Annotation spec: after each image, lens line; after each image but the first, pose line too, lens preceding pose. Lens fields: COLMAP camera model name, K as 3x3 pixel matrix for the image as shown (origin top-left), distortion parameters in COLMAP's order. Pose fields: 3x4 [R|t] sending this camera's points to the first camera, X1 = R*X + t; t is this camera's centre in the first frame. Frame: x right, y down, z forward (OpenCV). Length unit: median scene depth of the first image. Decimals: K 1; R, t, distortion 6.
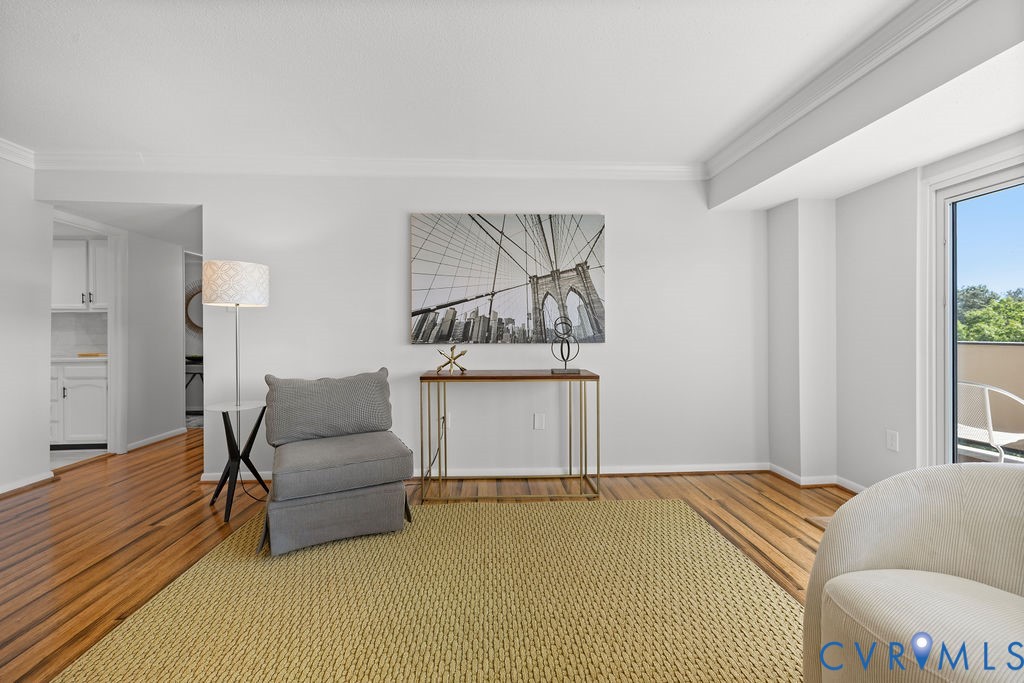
lens RADIAL K [[429.2, 0, 511.4], [0, 429.2, 331.7], [0, 0, 1]] dist [-0.001051, -0.000083]
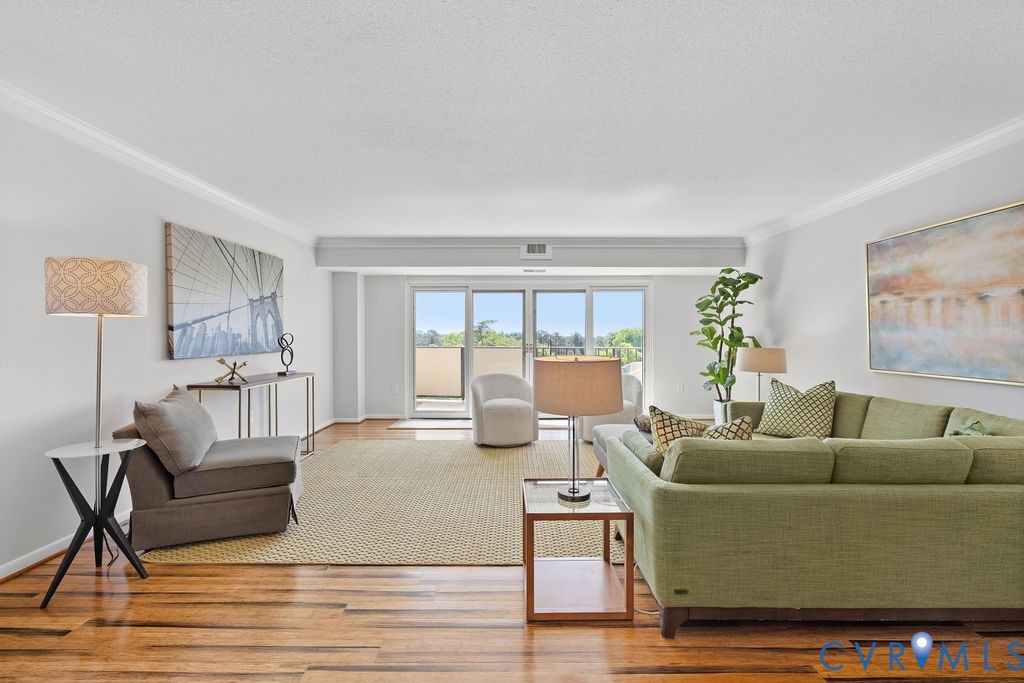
lens RADIAL K [[427.4, 0, 514.2], [0, 427.4, 346.1], [0, 0, 1]] dist [-0.001940, -0.000212]
pose [[0.058561, -0.018921, 0.998104, -1.125909], [0.003689, 0.999818, 0.018737, -0.016010], [-0.998277, 0.002585, 0.058621, 0.182023]]
